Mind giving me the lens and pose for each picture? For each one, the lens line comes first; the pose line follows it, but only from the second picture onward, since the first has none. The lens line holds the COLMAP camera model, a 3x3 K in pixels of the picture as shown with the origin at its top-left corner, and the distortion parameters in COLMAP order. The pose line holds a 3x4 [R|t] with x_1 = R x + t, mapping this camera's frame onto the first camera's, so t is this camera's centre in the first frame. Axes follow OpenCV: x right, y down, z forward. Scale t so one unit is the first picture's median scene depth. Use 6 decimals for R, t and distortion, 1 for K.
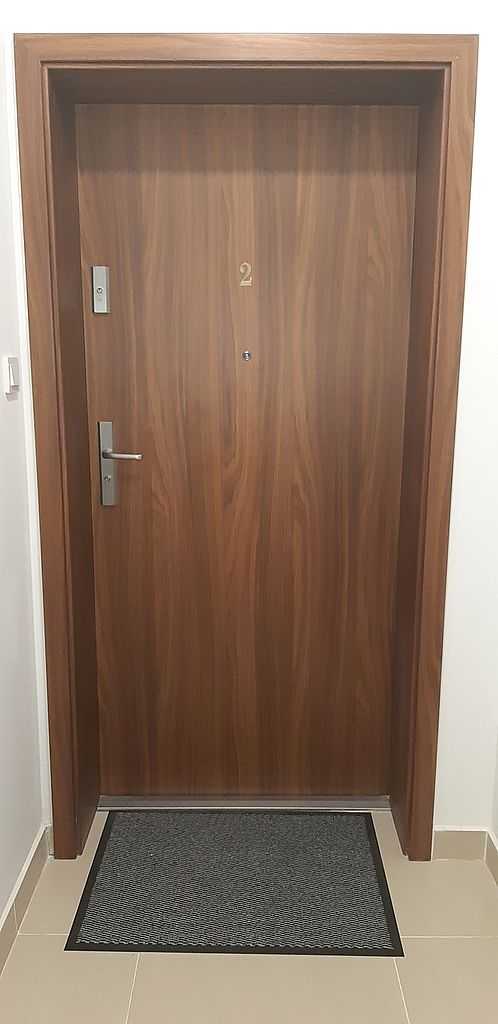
lens RADIAL K [[778.9, 0, 249.0], [0, 778.9, 512.0], [0, 0, 1]] dist [0.079254, -0.107058]
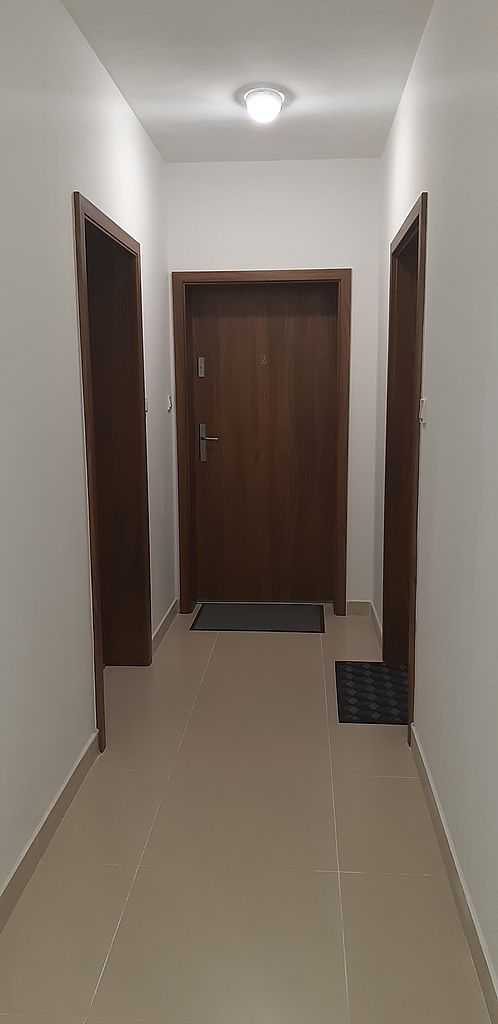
lens RADIAL K [[778.9, 0, 249.0], [0, 778.9, 512.0], [0, 0, 1]] dist [0.079254, -0.107058]
pose [[0.997017, -0.001828, -0.077158, 0.131009], [-0.001815, 0.998887, -0.047122, 0.256282], [0.077158, 0.047121, 0.995905, -1.279650]]
